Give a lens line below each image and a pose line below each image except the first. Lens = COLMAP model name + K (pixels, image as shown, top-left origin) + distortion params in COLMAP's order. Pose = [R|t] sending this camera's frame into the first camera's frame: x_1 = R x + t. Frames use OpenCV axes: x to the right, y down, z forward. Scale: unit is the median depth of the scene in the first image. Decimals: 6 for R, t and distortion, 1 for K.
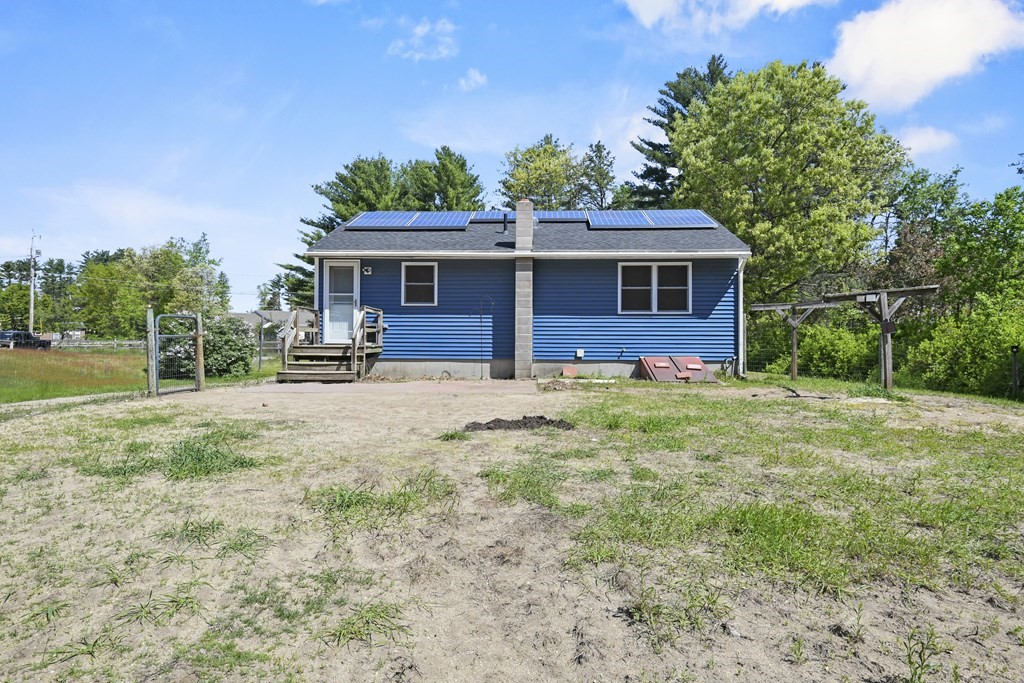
lens RADIAL K [[618.8, 0, 511.8], [0, 618.8, 341.7], [0, 0, 1]] dist [-0.007753, -0.000858]
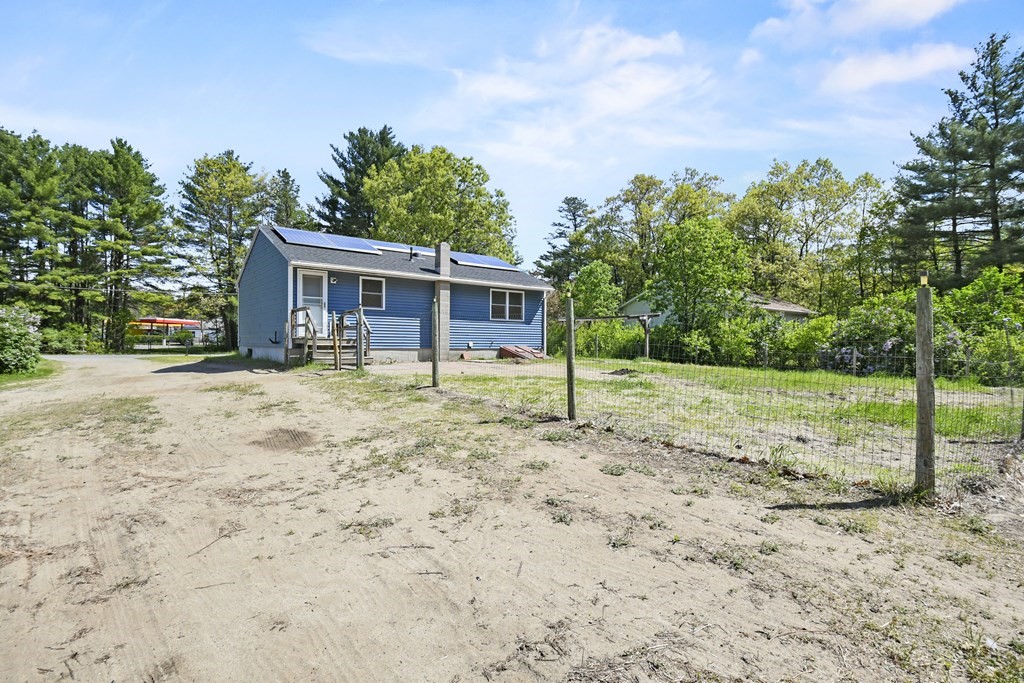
lens RADIAL K [[490.7, 0, 510.5], [0, 490.7, 343.3], [0, 0, 1]] dist [-0.004674, -0.000173]
pose [[0.757772, 0.000004, 0.652519, -0.627820], [-0.007819, 0.999928, 0.009074, 0.004095], [-0.652473, -0.011978, 0.757718, -0.015370]]
